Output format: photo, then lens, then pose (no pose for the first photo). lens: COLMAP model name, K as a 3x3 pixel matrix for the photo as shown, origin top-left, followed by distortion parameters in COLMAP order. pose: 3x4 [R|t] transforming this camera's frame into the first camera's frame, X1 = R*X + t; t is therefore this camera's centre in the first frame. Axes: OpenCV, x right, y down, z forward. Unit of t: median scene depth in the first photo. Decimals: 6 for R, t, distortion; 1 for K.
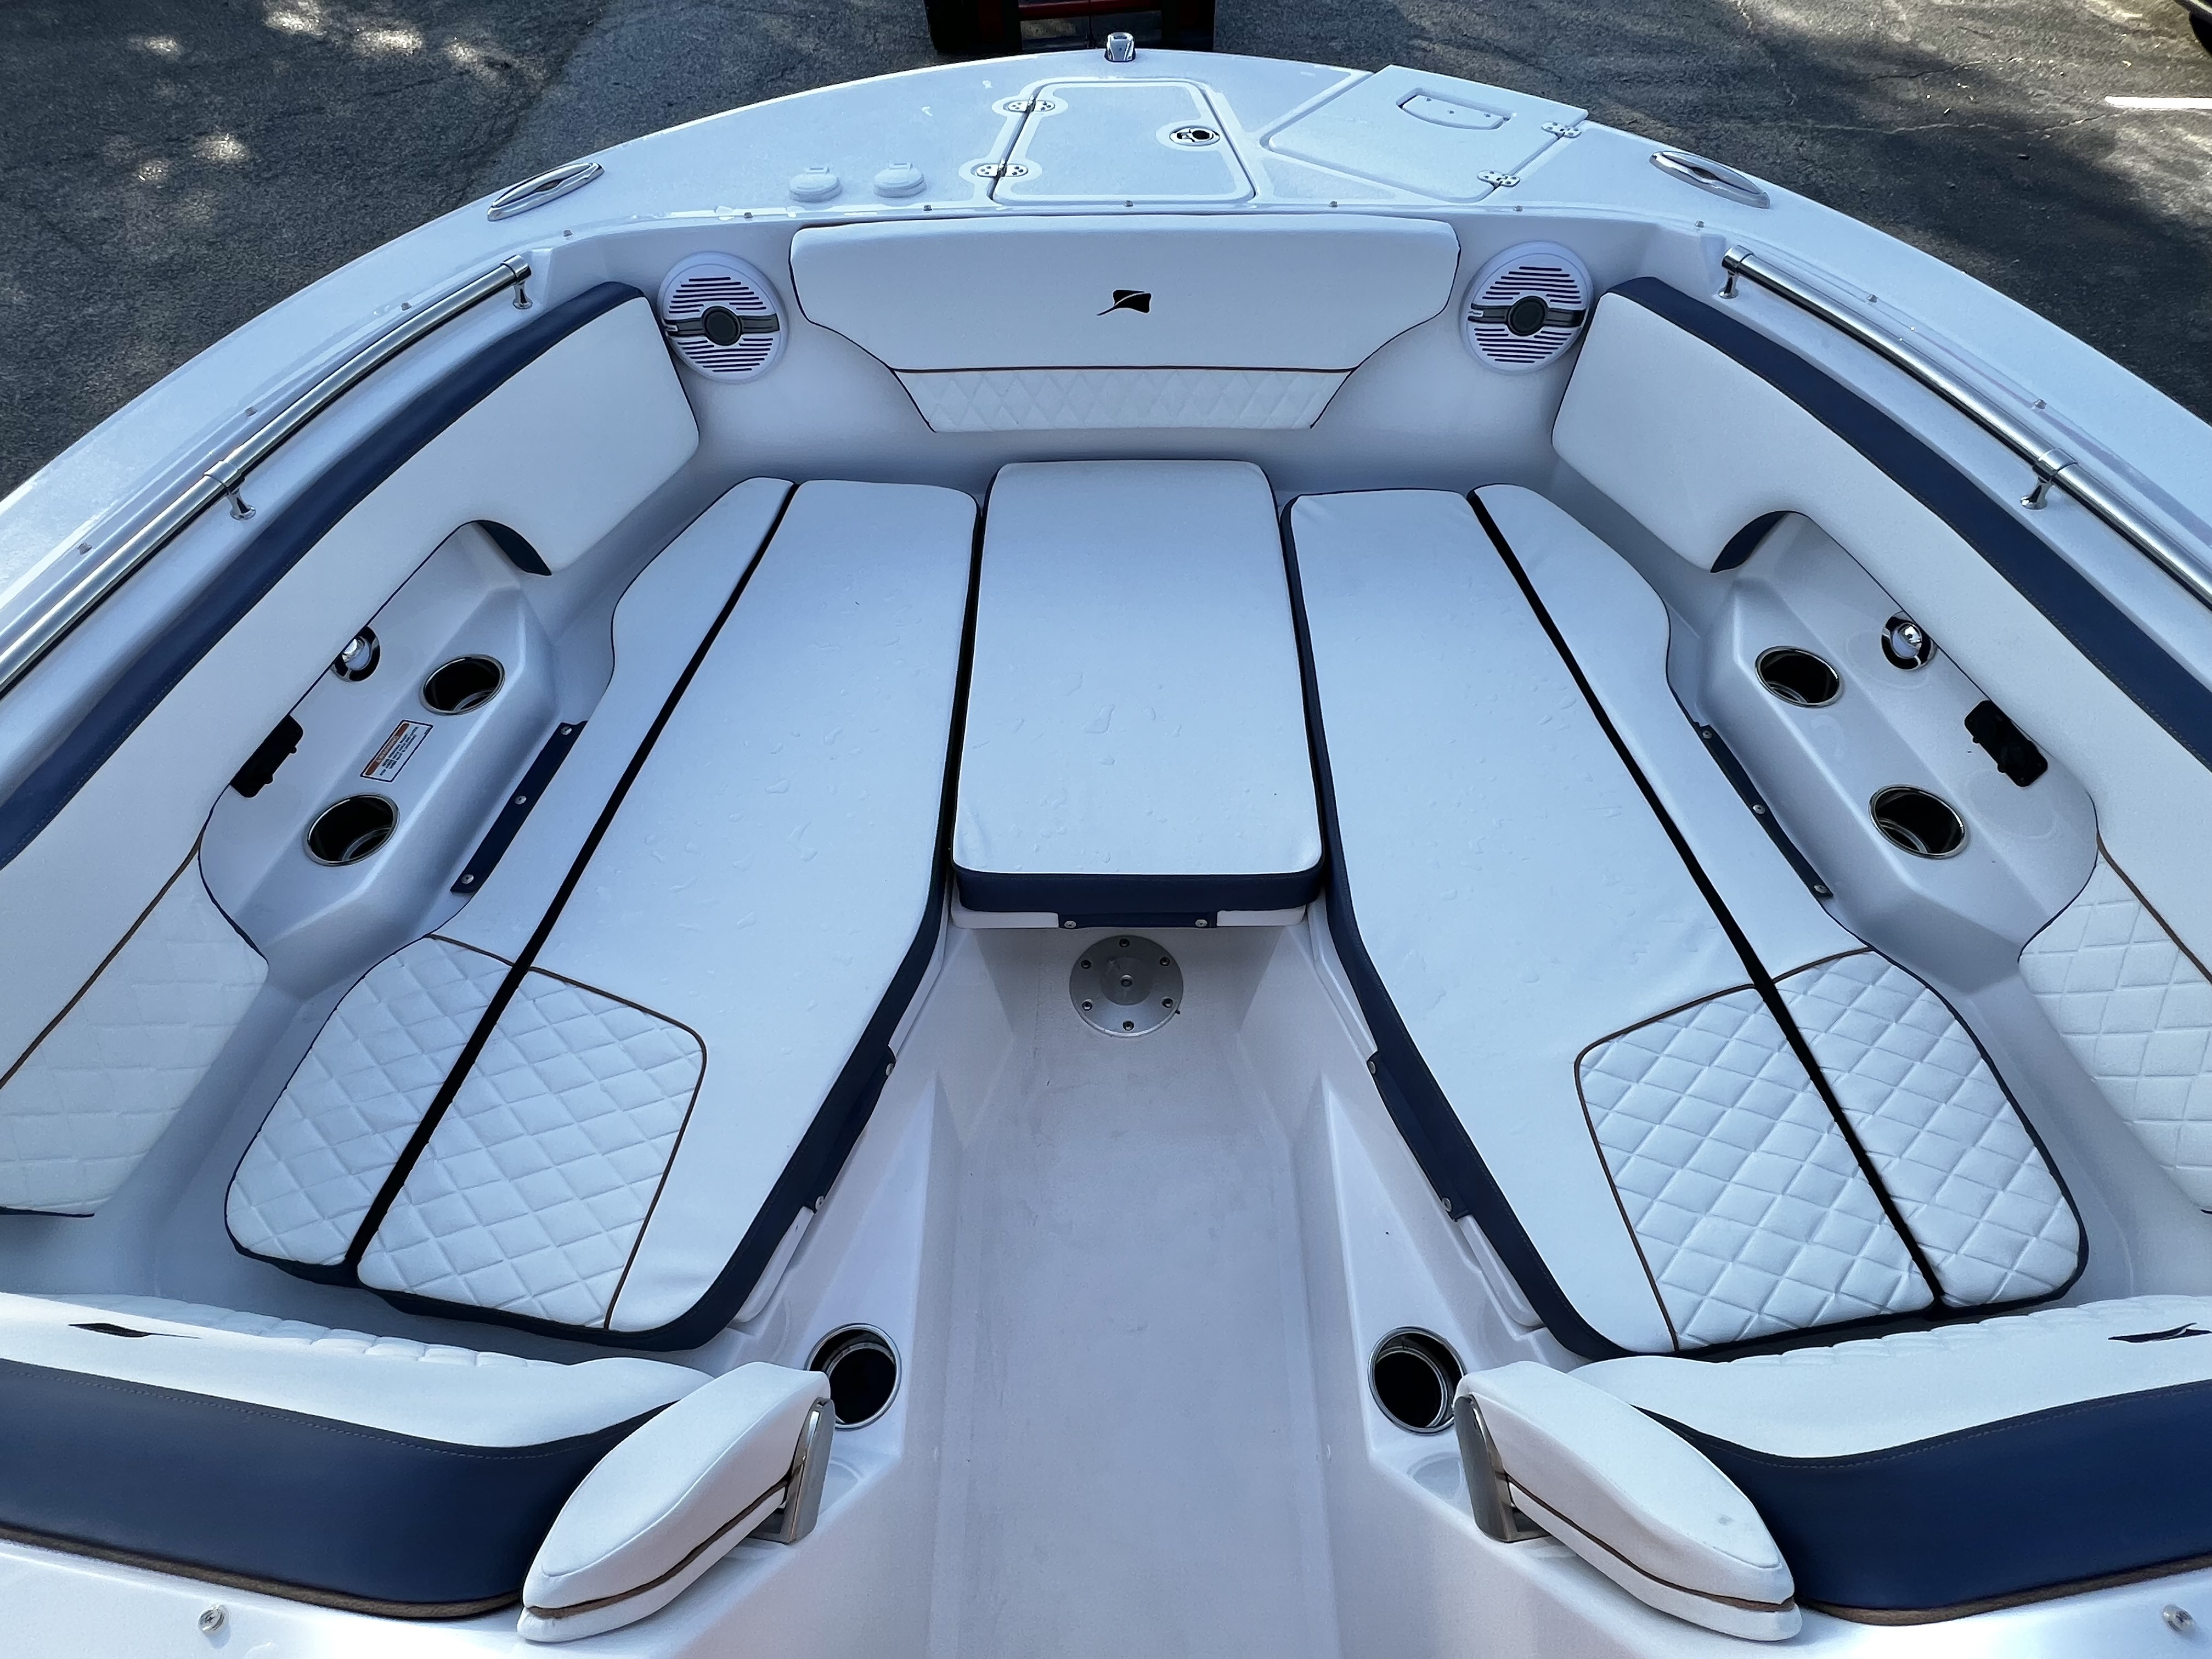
lens RADIAL K [[1103.2, 0, 1101.6], [0, 1103.2, 826.1], [0, 0, 1]] dist [-0.001526, 0.000251]
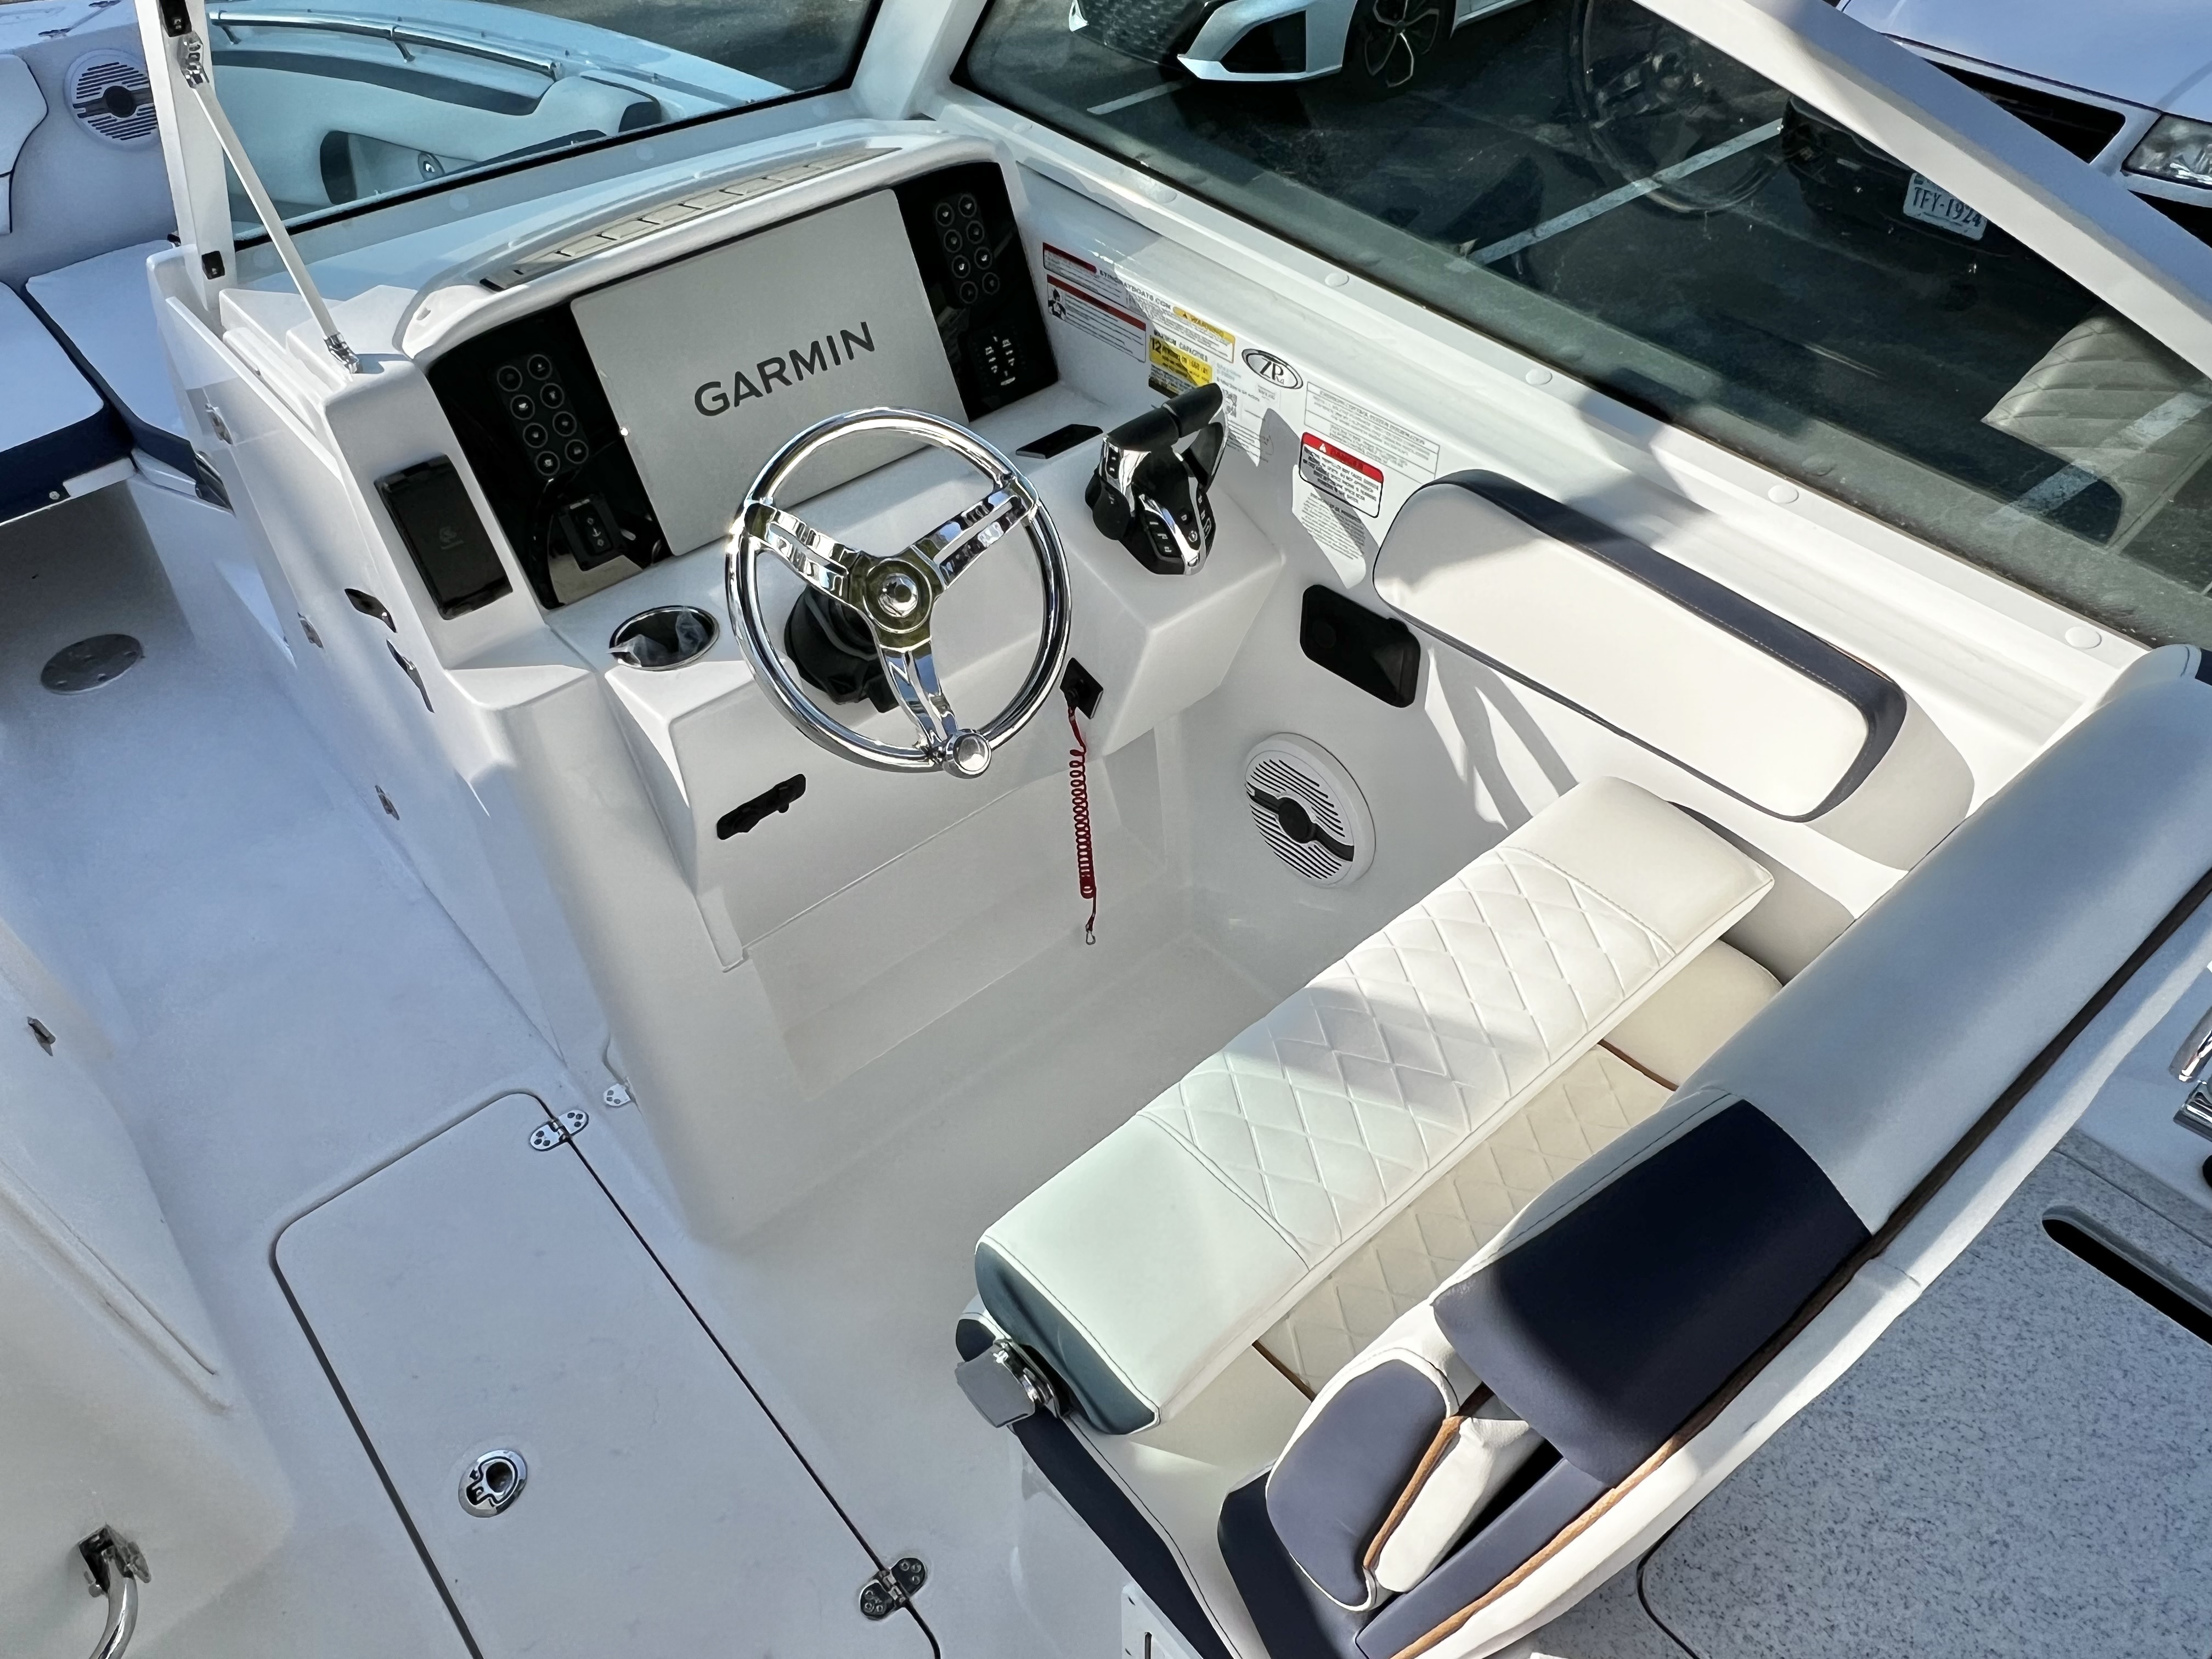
lens RADIAL K [[1567.9, 0, 1105.0], [0, 1567.9, 855.9], [0, 0, 1]] dist [-0.000048, -0.002063]
pose [[0.761778, -0.475591, 0.439895, 0.014629], [0.557202, 0.827388, -0.070392, 1.153855], [-0.330486, 0.298733, 0.895286, -0.888354]]
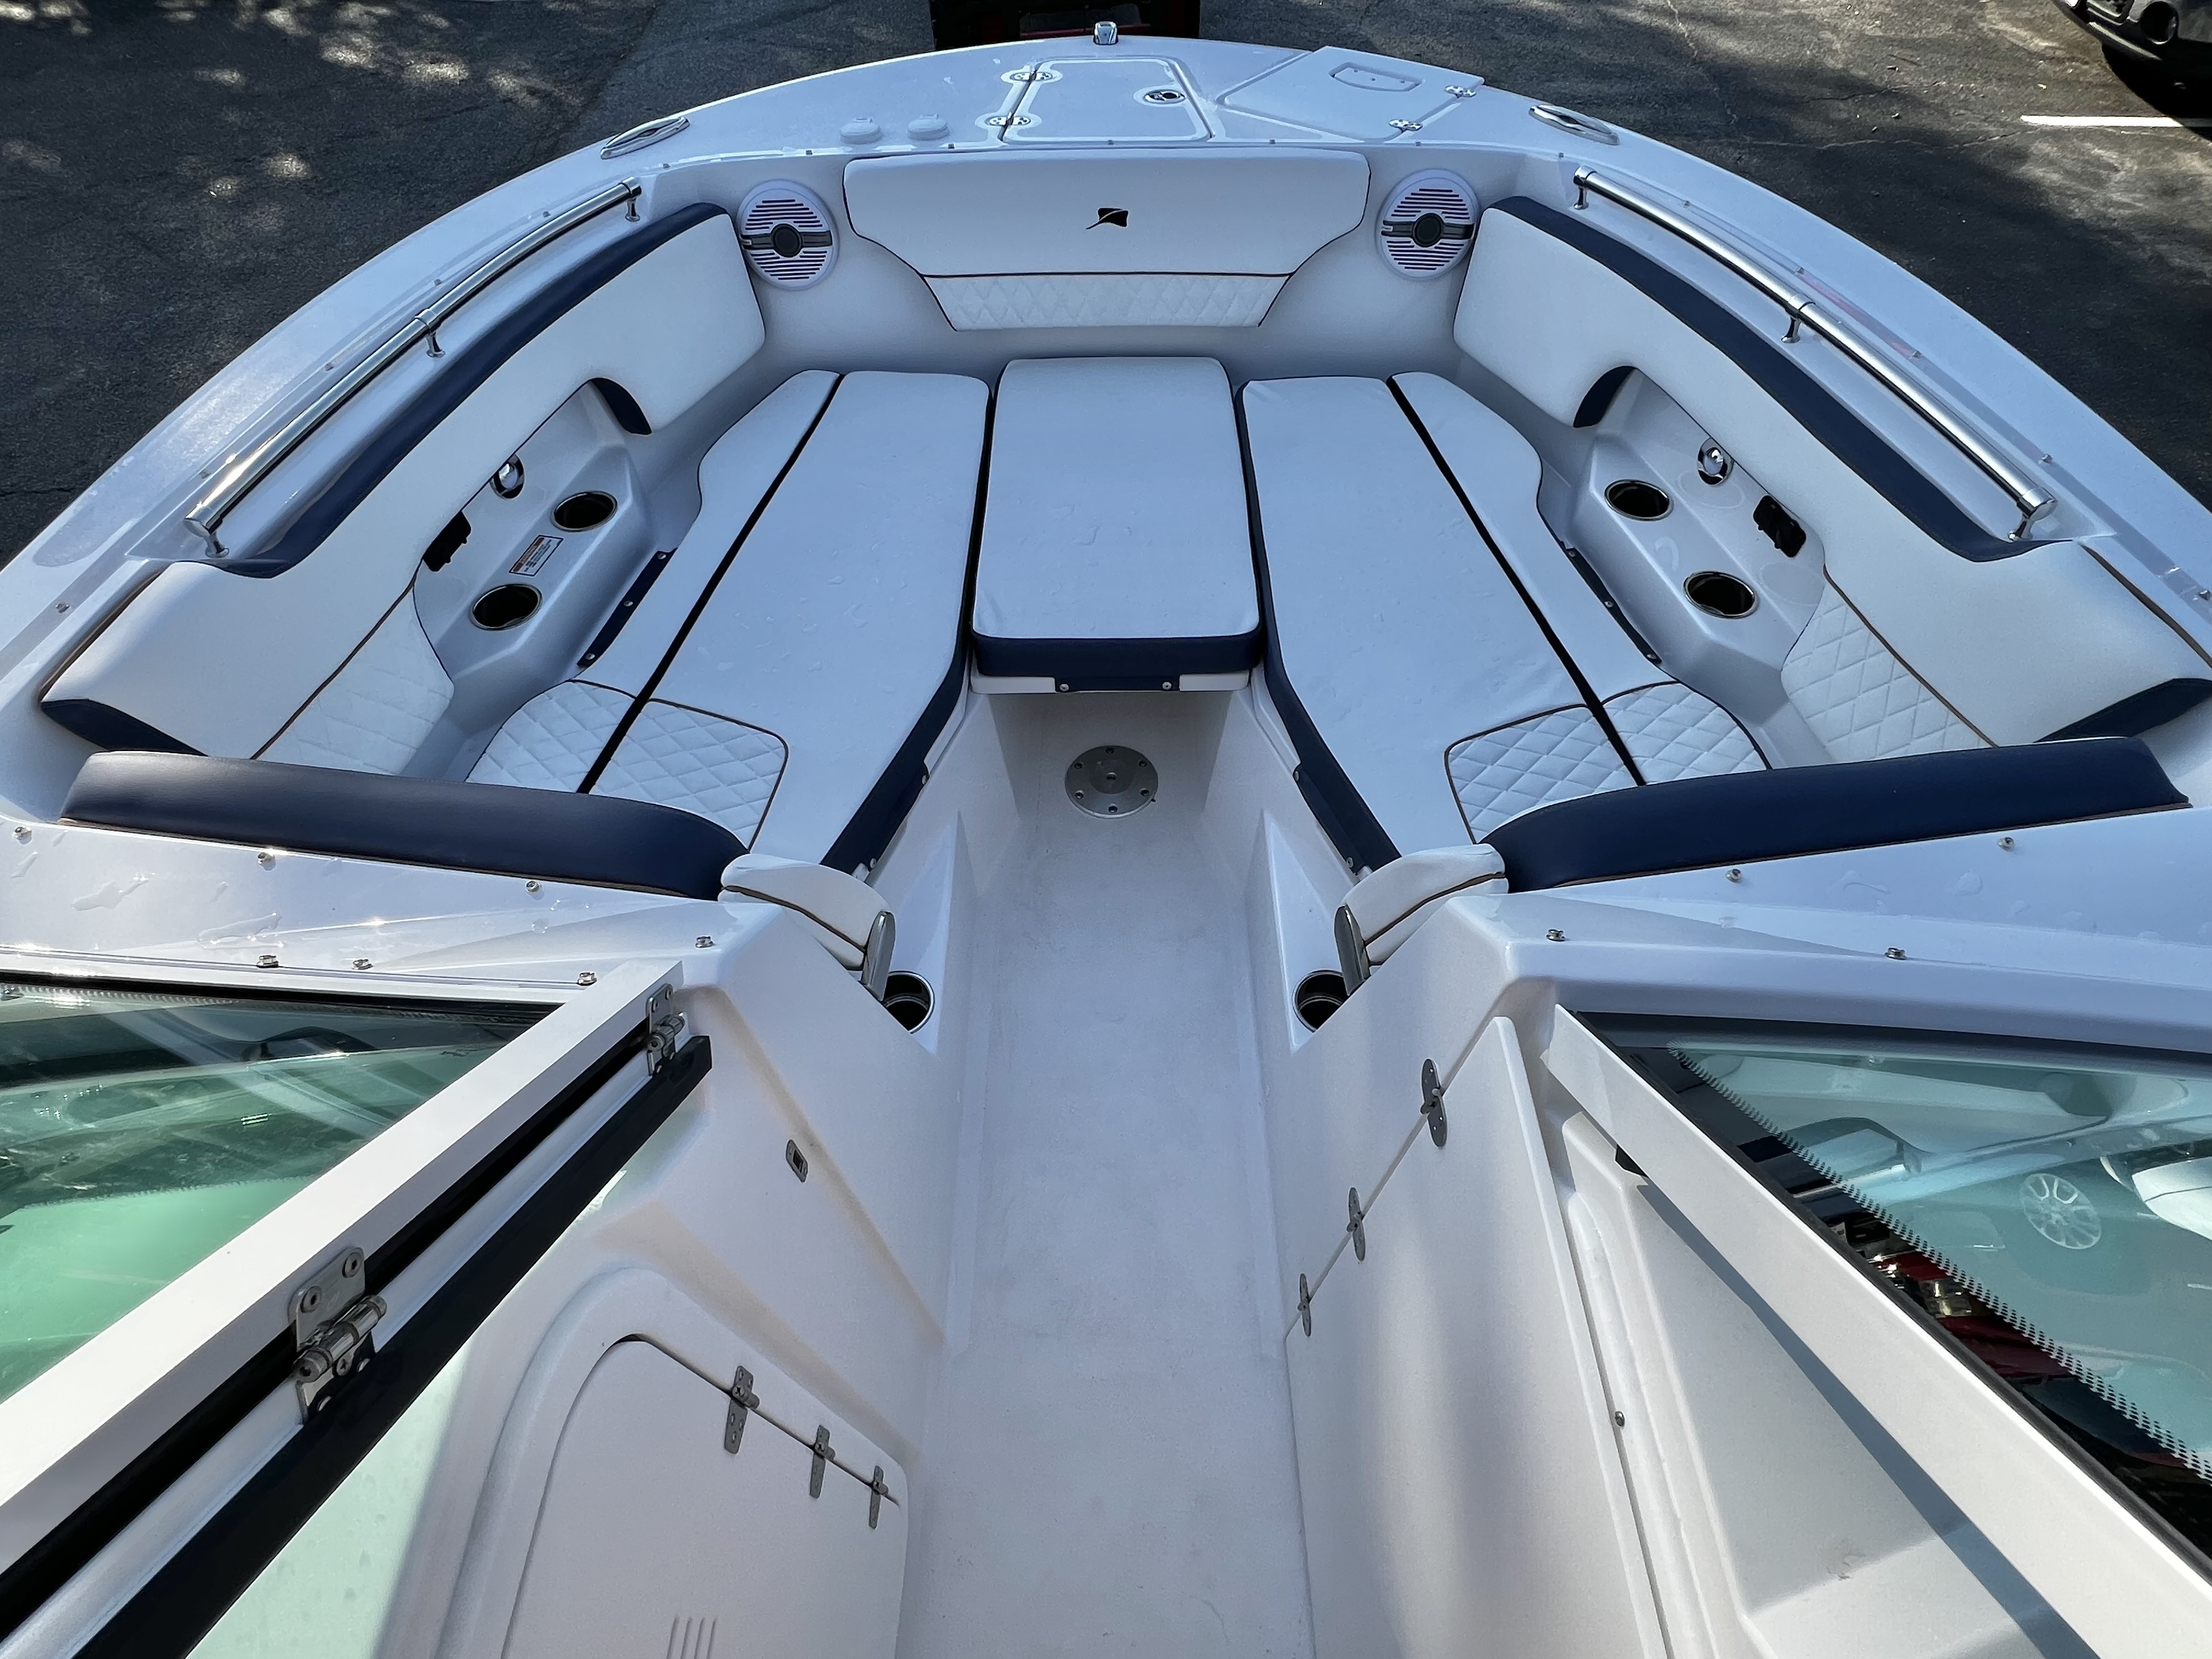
lens RADIAL K [[1097.3, 0, 1101.6], [0, 1097.3, 828.5], [0, 0, 1]] dist [-0.001521, 0.000444]
pose [[0.999997, -0.002432, -0.000264, 0.013028], [0.002424, 0.999634, -0.026928, 0.254700], [0.000330, 0.026928, 0.999637, -0.233825]]
